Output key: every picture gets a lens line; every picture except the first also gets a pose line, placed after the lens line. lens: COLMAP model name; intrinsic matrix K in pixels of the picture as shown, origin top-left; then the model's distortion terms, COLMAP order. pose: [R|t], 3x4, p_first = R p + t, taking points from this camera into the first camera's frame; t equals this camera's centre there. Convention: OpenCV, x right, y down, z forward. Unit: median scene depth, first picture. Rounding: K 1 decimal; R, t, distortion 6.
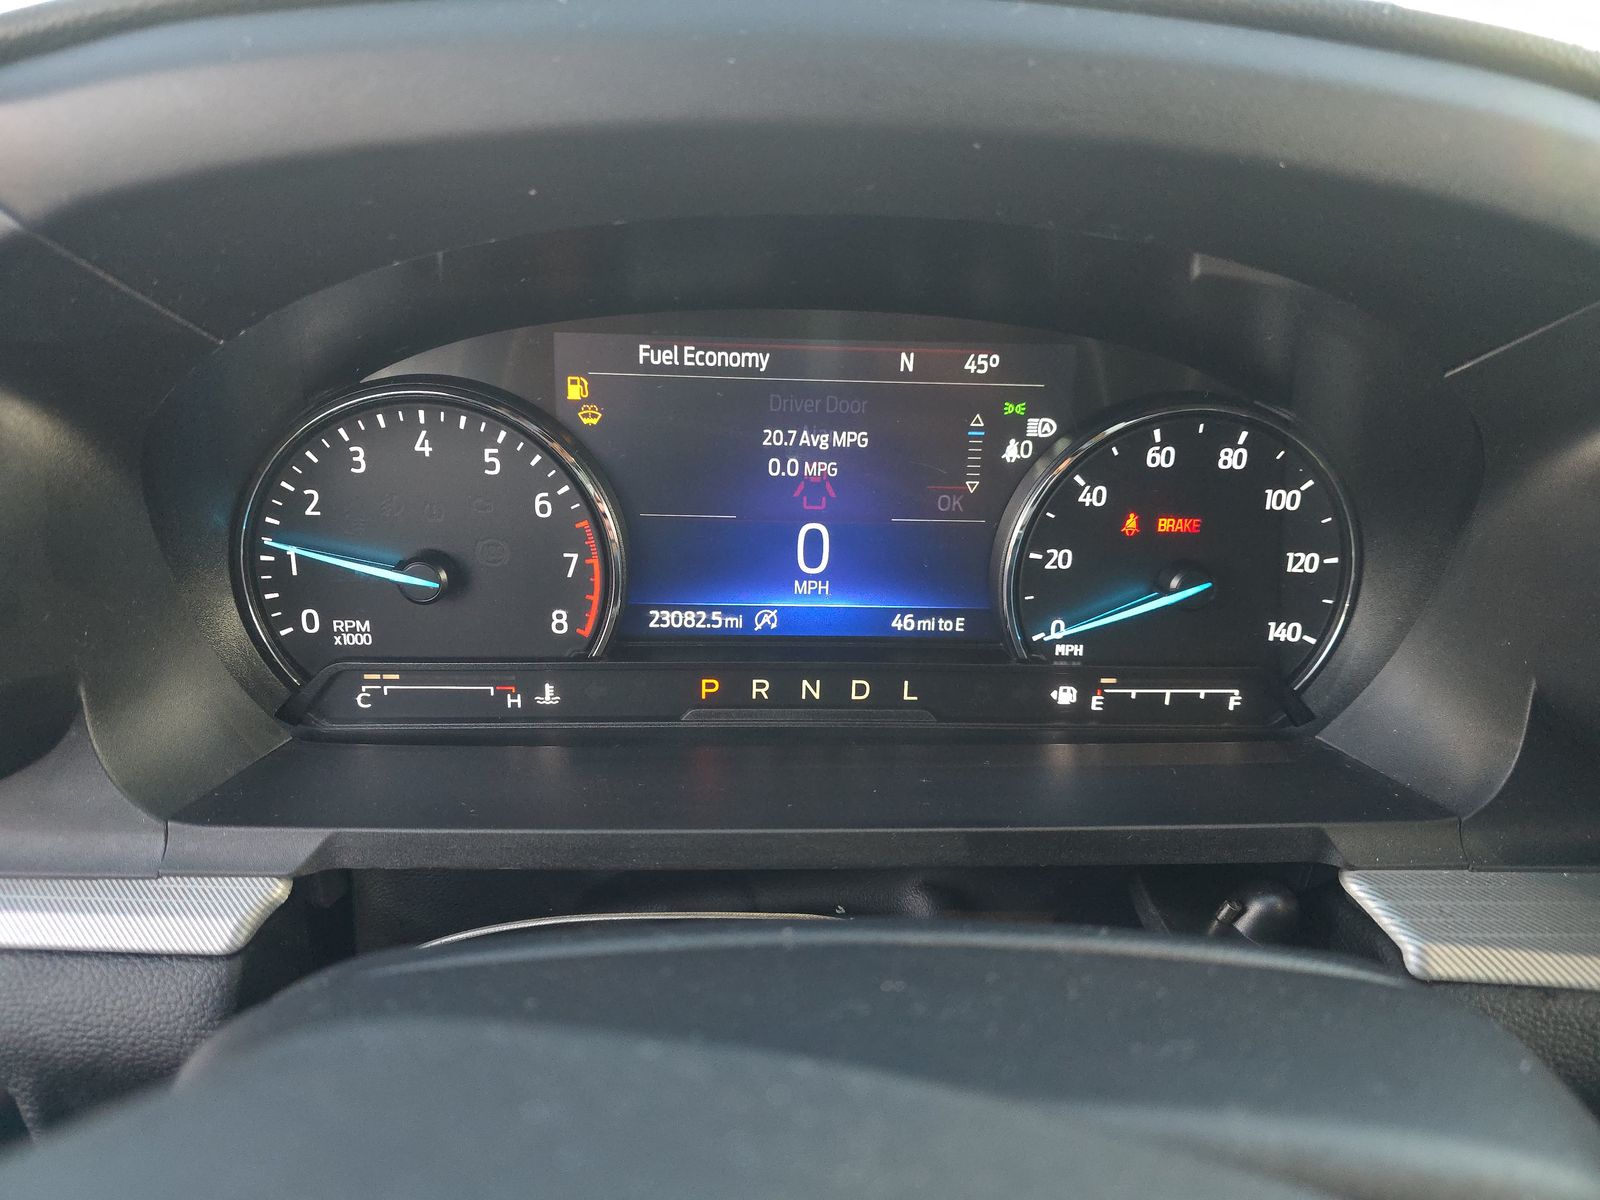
lens RADIAL K [[1083.0, 0, 798.8], [0, 1083.0, 590.6], [0, 0, 1]] dist [0.028615, -0.030656]
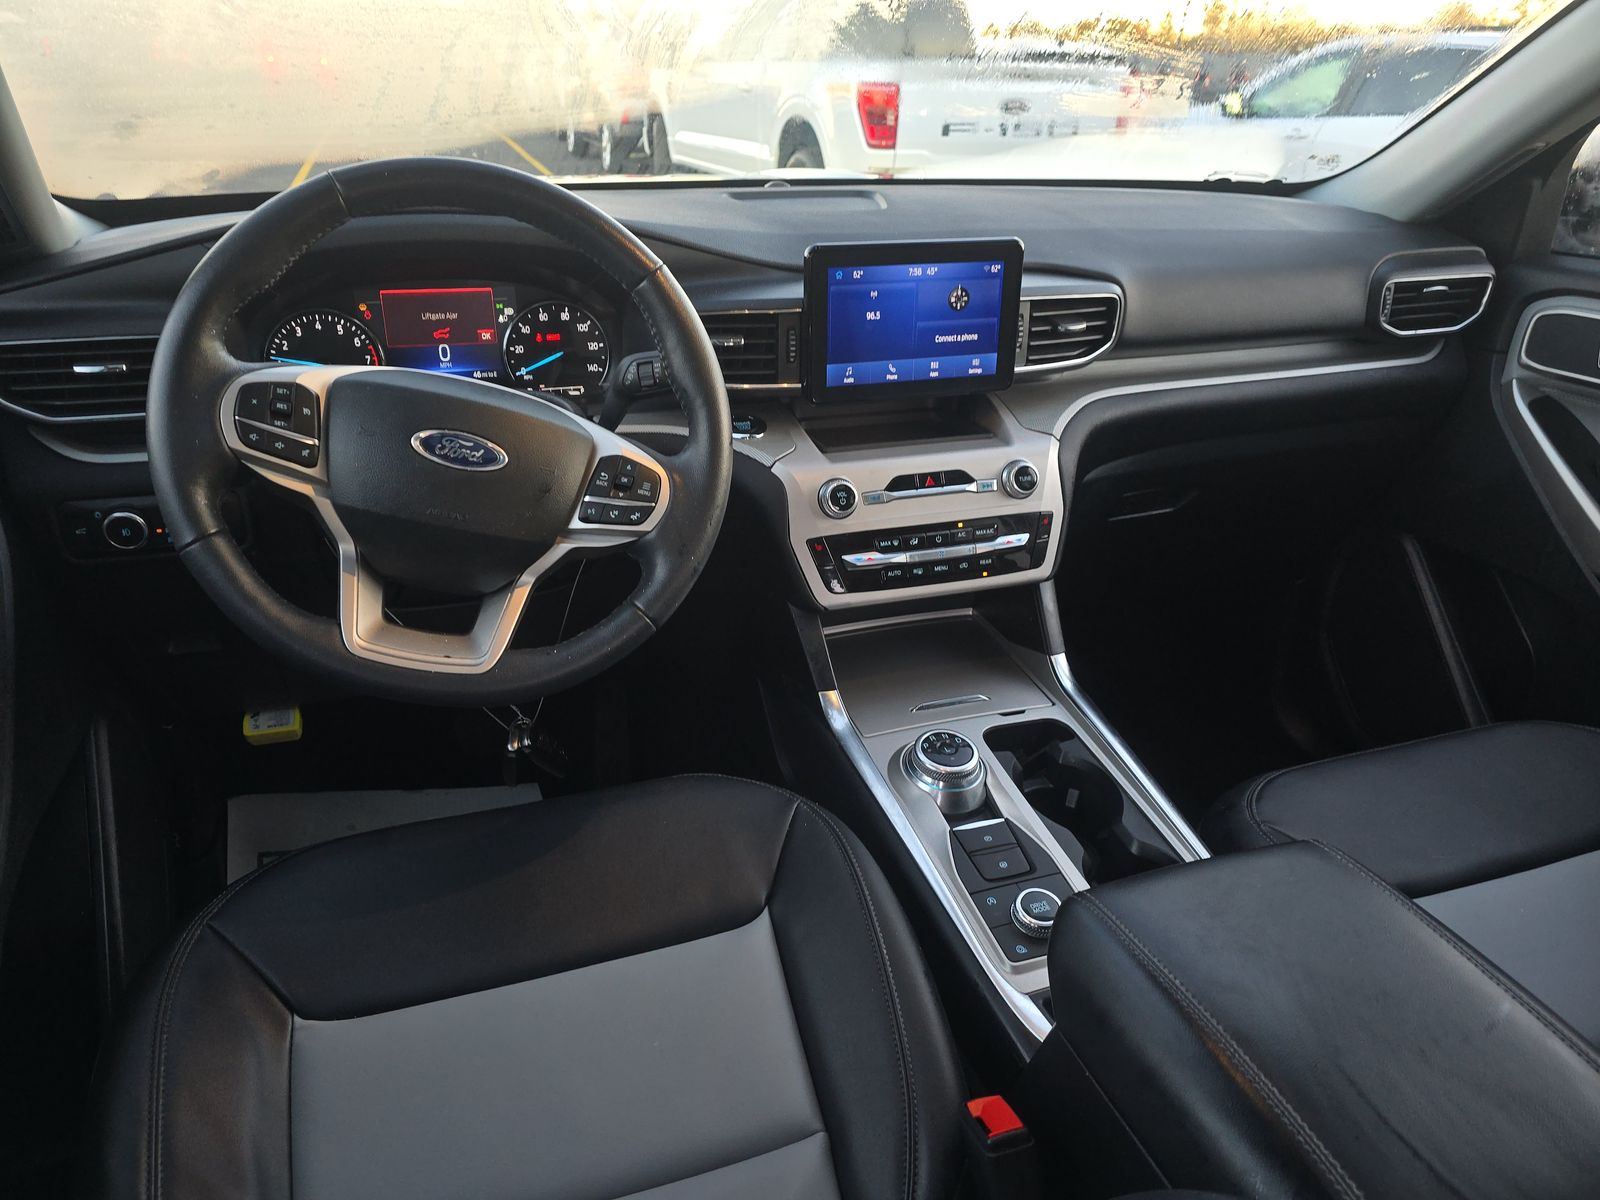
lens RADIAL K [[1083.0, 0, 803.9], [0, 1083.0, 602.8], [0, 0, 1]] dist [0.028615, -0.030656]
pose [[0.958300, -0.132094, 0.253402, 0.128294], [0.123475, 0.991103, 0.049693, 0.714075], [-0.257712, -0.016332, 0.966084, -2.590445]]
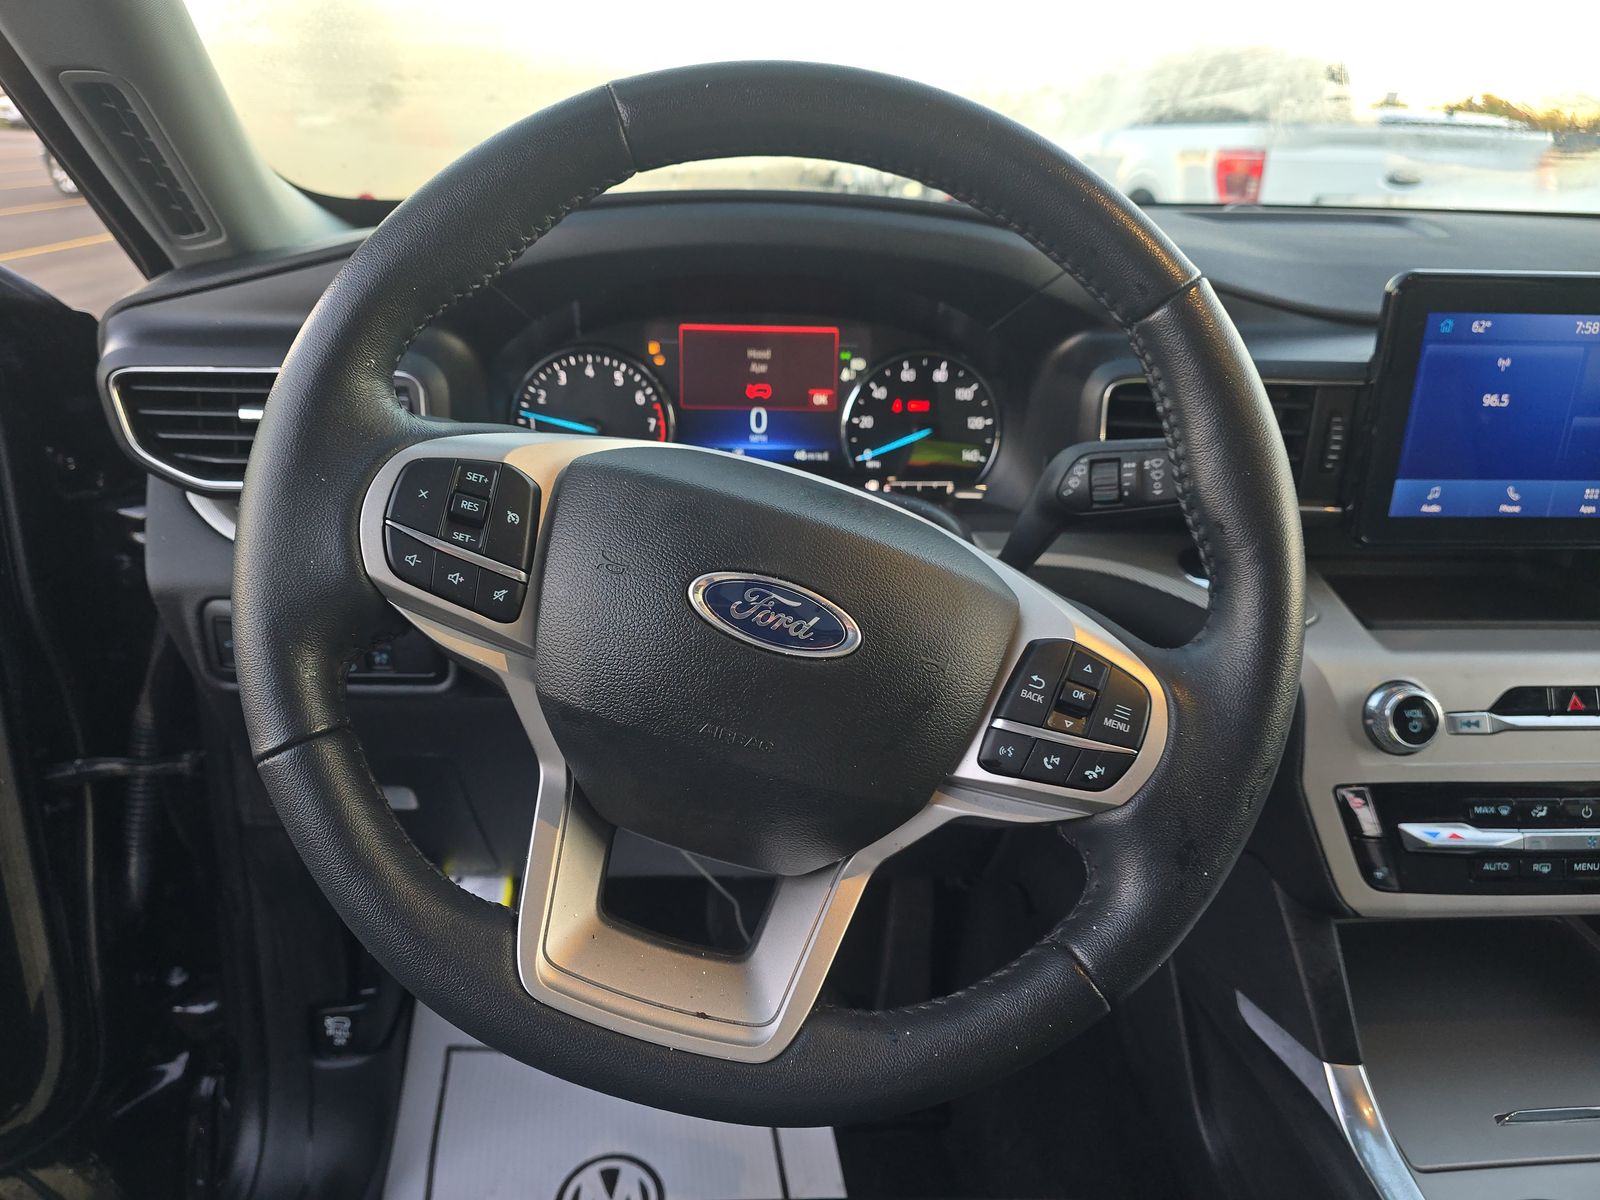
lens RADIAL K [[1083.0, 0, 788.9], [0, 1083.0, 609.7], [0, 0, 1]] dist [0.028615, -0.030656]
pose [[0.999900, -0.012238, 0.007118, 0.057784], [0.012418, 0.999590, -0.025803, 0.426079], [-0.006800, 0.025889, 0.999642, -1.270059]]
